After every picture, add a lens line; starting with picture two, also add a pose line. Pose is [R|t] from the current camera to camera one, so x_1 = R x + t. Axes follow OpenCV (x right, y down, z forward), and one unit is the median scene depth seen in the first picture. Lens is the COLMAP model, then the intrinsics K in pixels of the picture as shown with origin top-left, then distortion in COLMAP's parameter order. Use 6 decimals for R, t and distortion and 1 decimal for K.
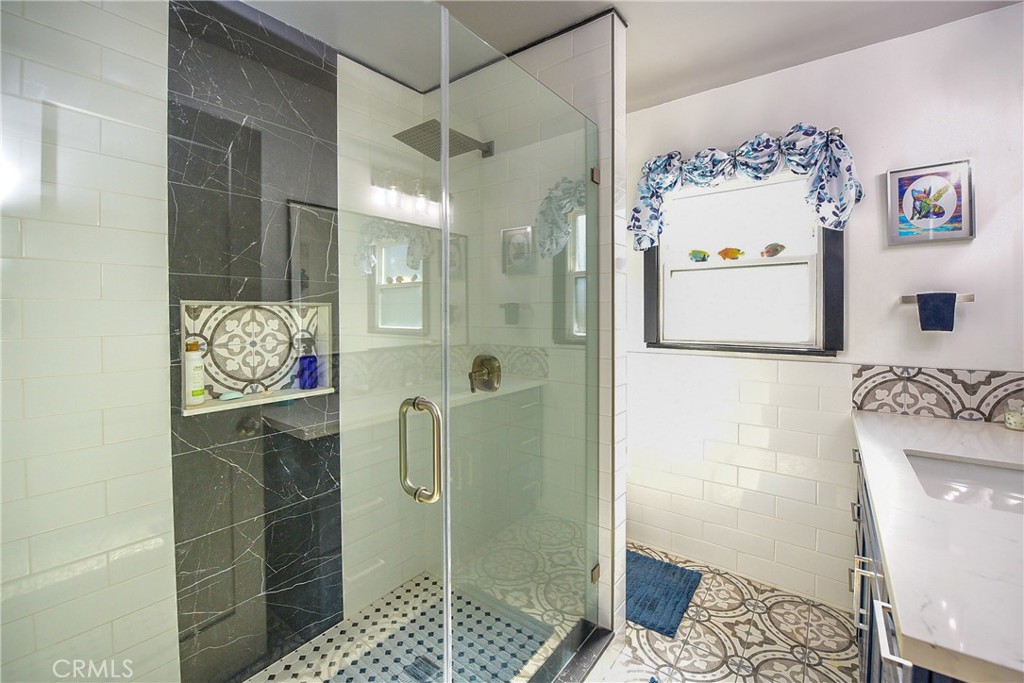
lens RADIAL K [[428.2, 0, 510.1], [0, 428.2, 311.6], [0, 0, 1]] dist [-0.019774, -0.000270]
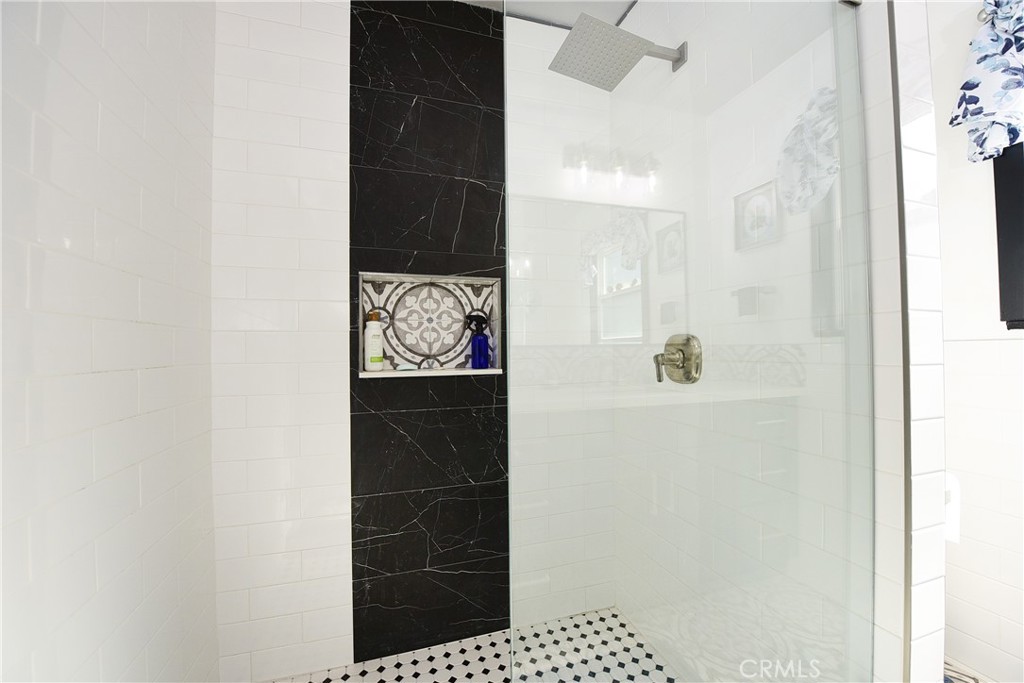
lens RADIAL K [[404.5, 0, 508.1], [0, 404.5, 343.7], [0, 0, 1]] dist [-0.017841, -0.004549]
pose [[0.819626, -0.016991, -0.572647, 0.102282], [0.005860, 0.999756, -0.021276, 0.148820], [0.572869, 0.014083, 0.819526, 0.301207]]
